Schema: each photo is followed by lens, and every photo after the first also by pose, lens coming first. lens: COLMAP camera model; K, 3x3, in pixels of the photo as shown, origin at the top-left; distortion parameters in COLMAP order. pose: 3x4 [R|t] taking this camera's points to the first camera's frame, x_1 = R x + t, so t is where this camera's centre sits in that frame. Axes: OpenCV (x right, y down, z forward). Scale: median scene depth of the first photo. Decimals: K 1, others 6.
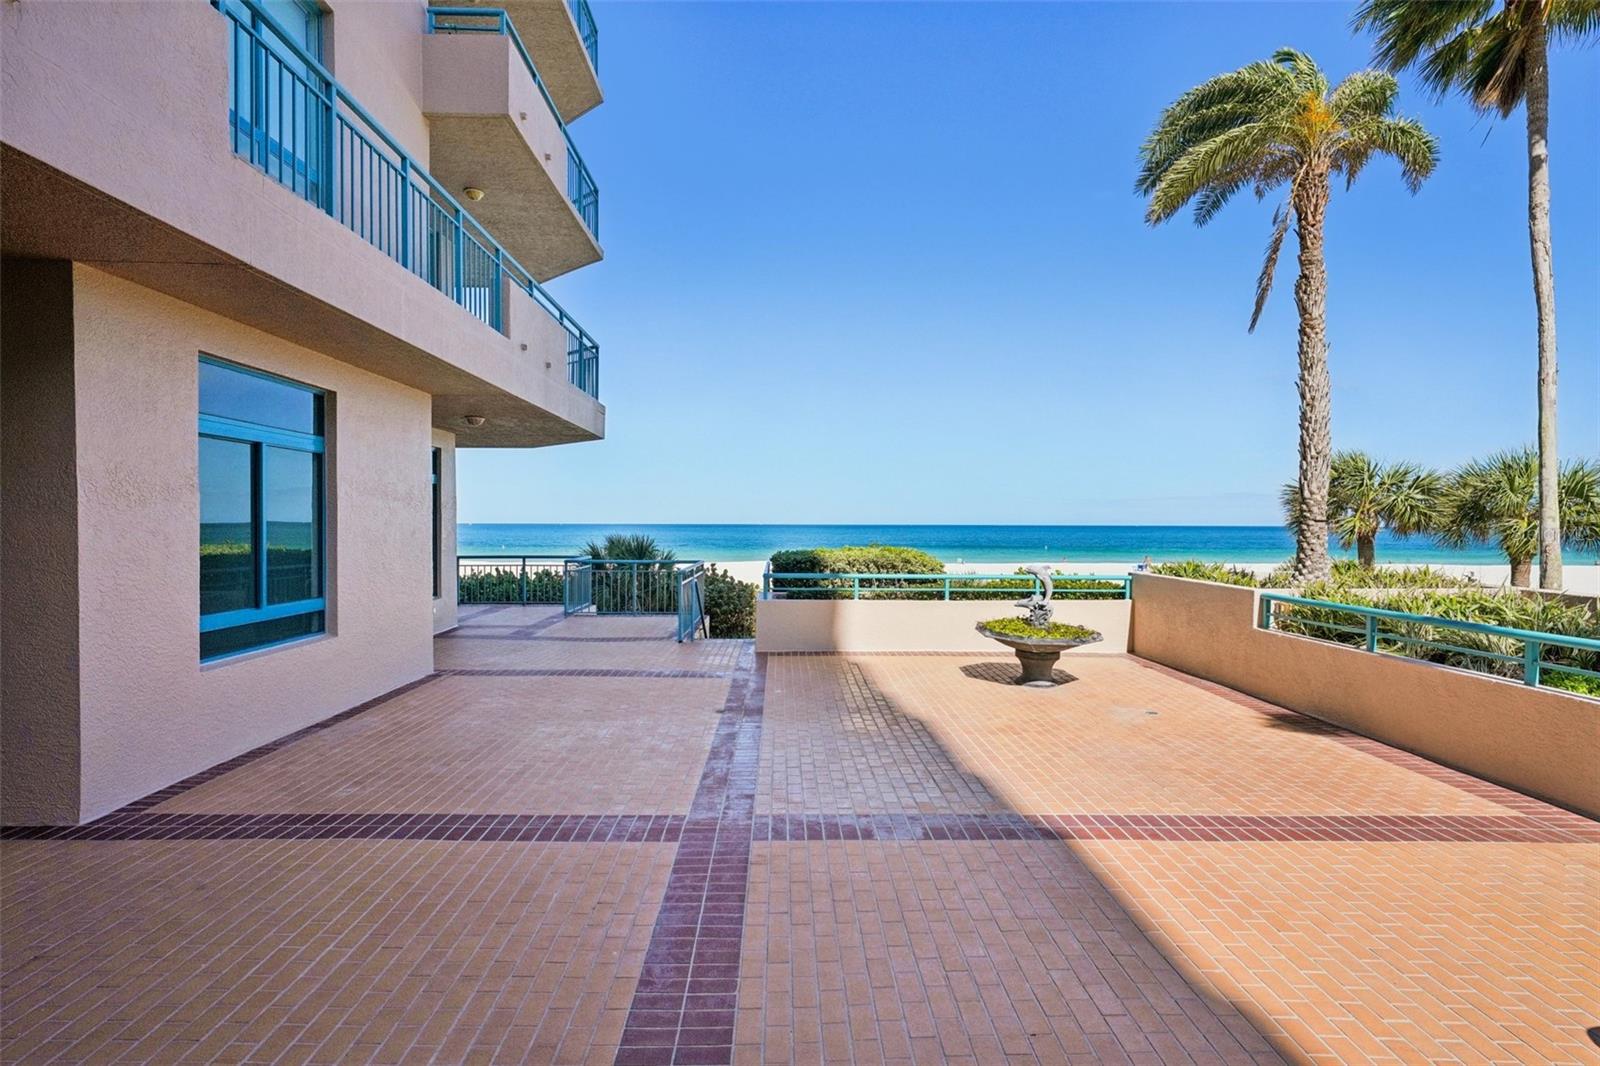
lens RADIAL K [[804.7, 0, 803.5], [0, 804.7, 530.8], [0, 0, 1]] dist [0.002332, 0.003264]
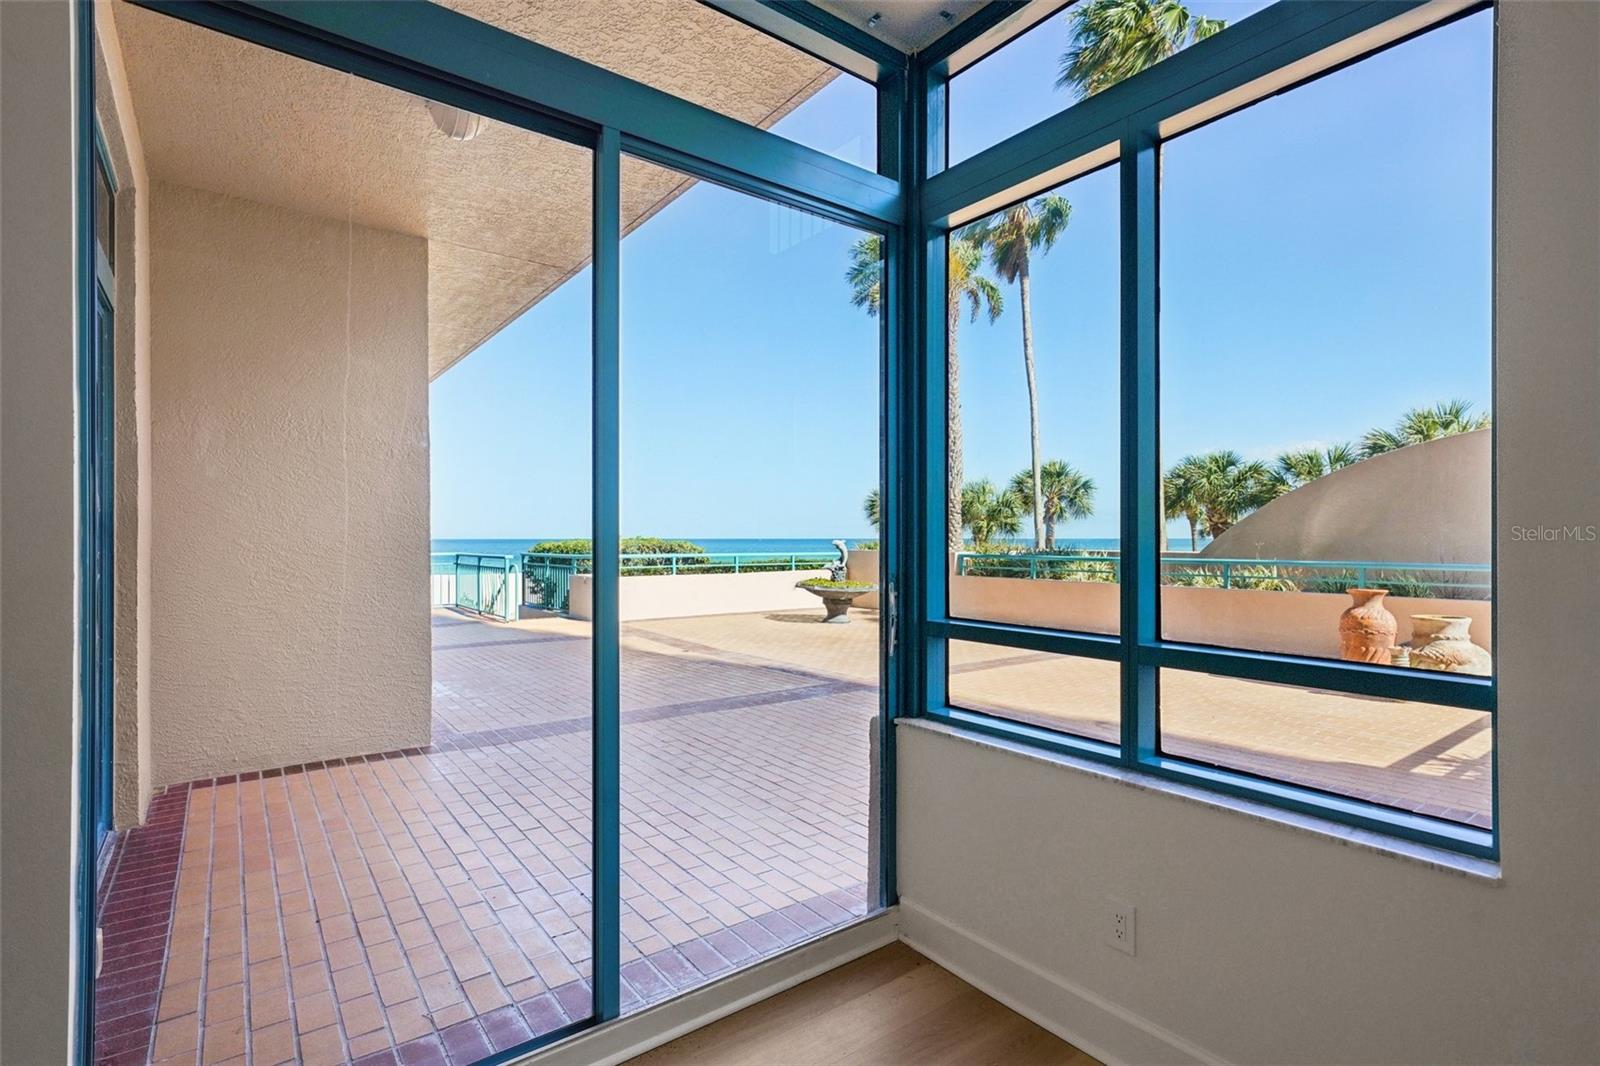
lens RADIAL K [[763.2, 0, 797.7], [0, 763.2, 530.8], [0, 0, 1]] dist [0.003323, 0.000195]
pose [[0.811696, 0.000733, 0.584079, -0.657671], [0.009067, 0.999863, -0.013856, 0.052480], [-0.584009, 0.016542, 0.811578, -0.083661]]
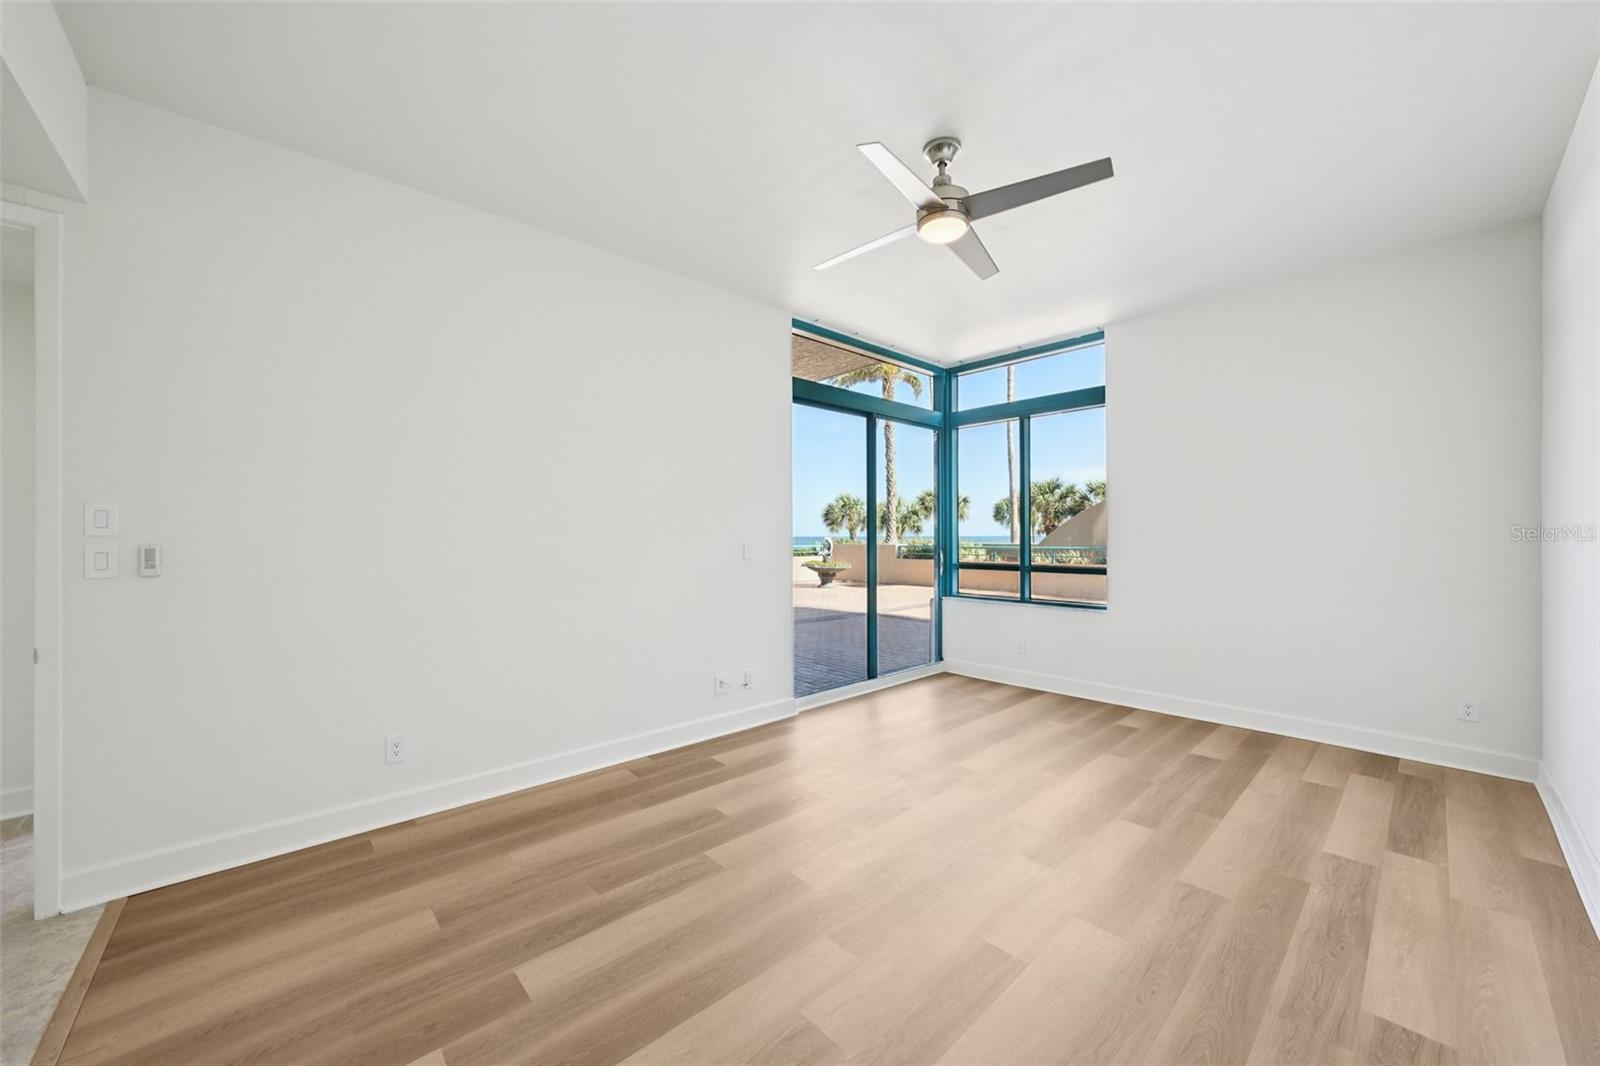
lens RADIAL K [[582.4, 0, 801.7], [0, 582.4, 533.9], [0, 0, 1]] dist [-0.004823, 0.000134]
pose [[0.749092, -0.004787, 0.662448, -1.035631], [0.012360, 0.999901, -0.006750, 0.051922], [-0.662350, 0.013244, 0.749077, -0.267015]]
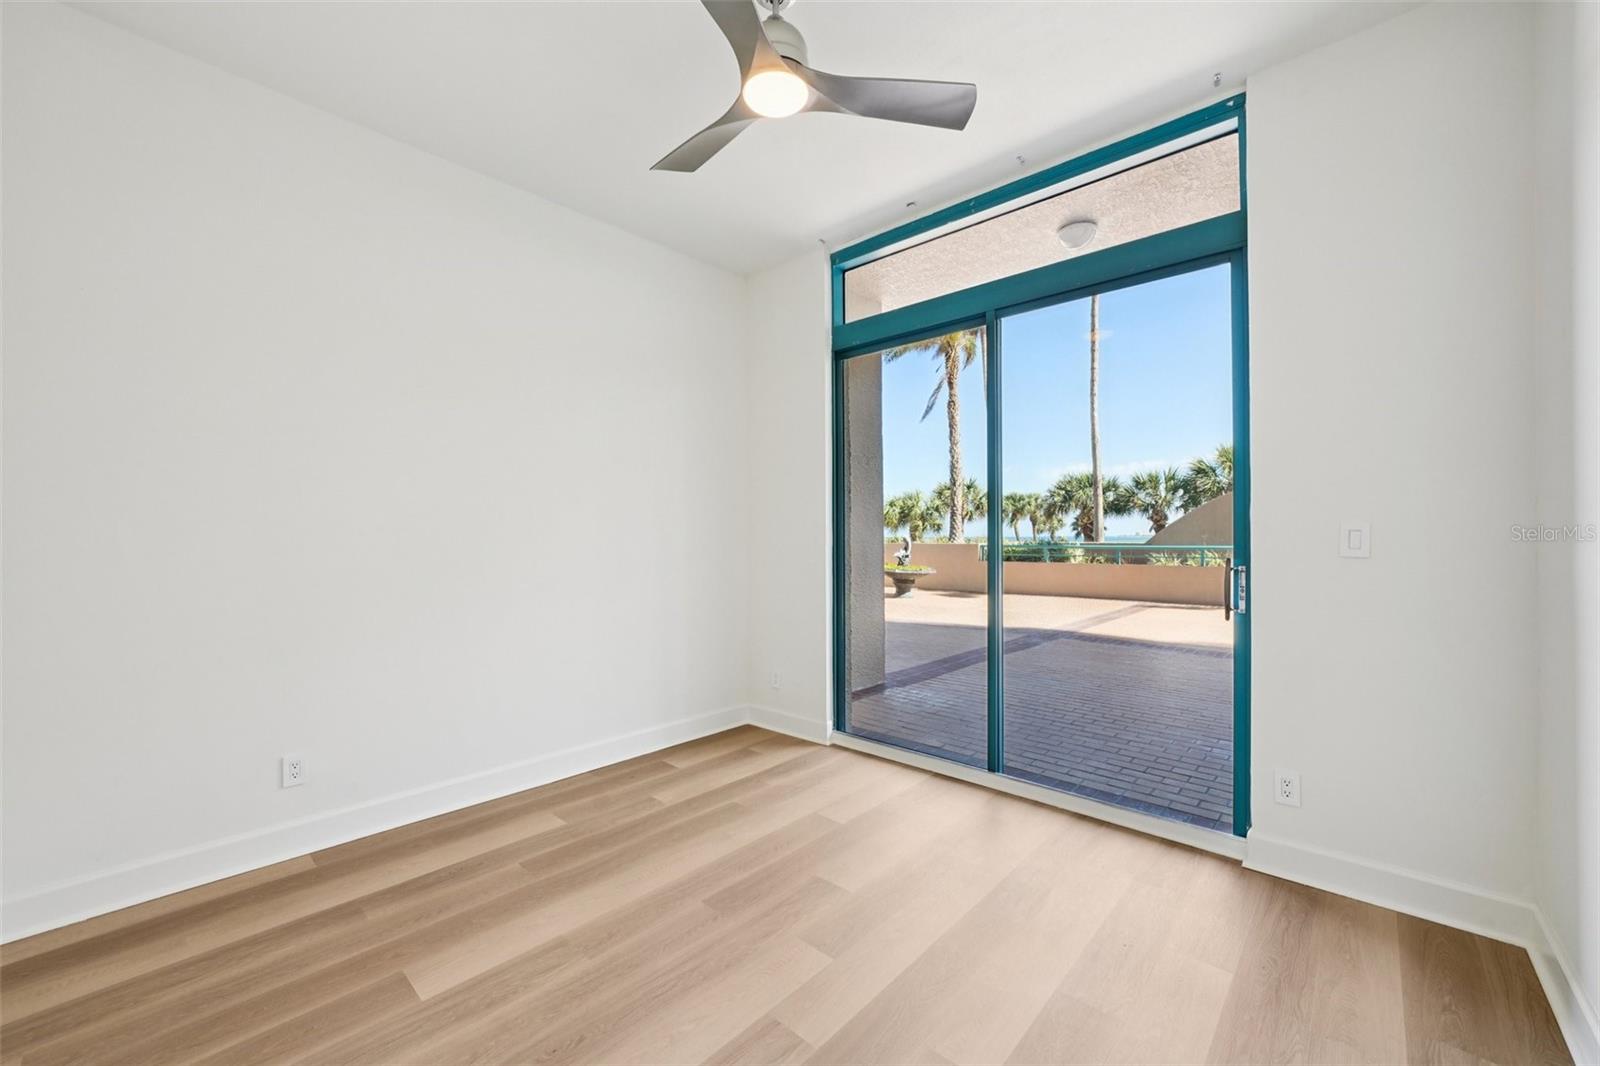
lens RADIAL K [[613.9, 0, 797.8], [0, 613.9, 534.0], [0, 0, 1]] dist [0.005664, -0.000076]
pose [[0.692755, -0.003429, 0.721165, -1.068006], [0.011934, 0.999906, -0.006711, 0.057203], [-0.721074, 0.013255, 0.692731, 0.205708]]
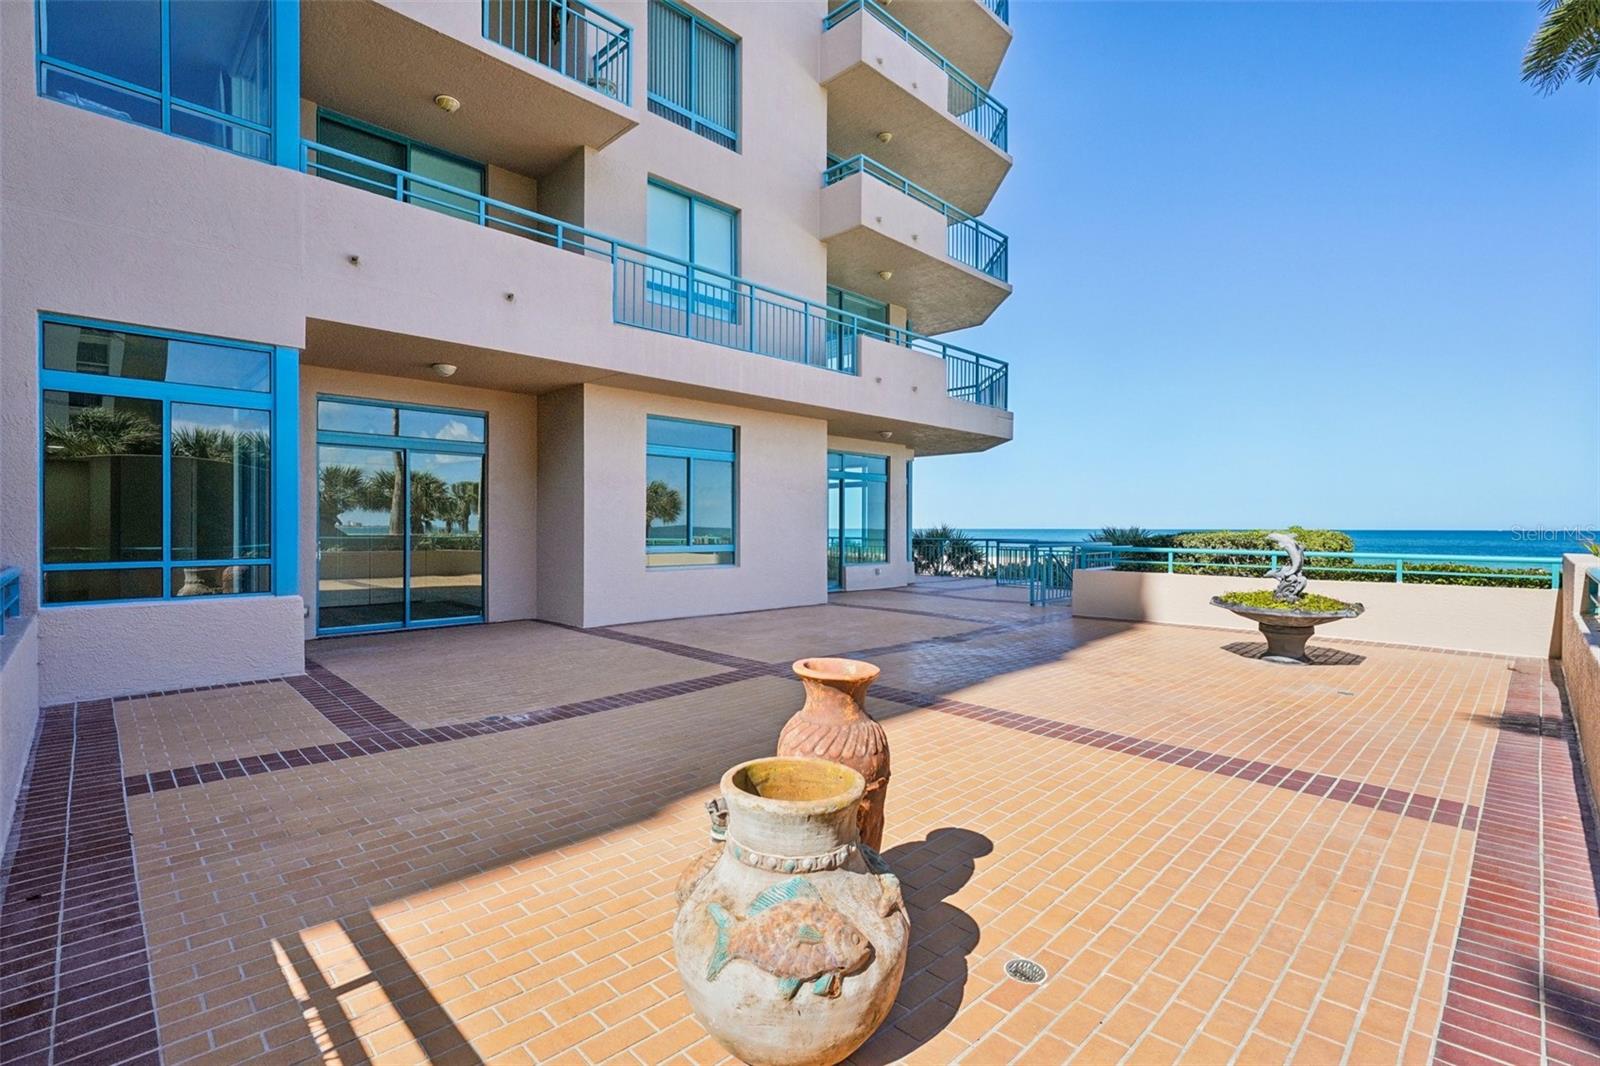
lens RADIAL K [[729.6, 0, 795.1], [0, 729.6, 533.8], [0, 0, 1]] dist [-0.004102, -0.000029]
pose [[0.682774, 0.002955, -0.730623, 0.596314], [-0.006131, 0.999980, -0.001684, 0.056824], [0.730603, 0.005629, 0.682779, 0.014130]]
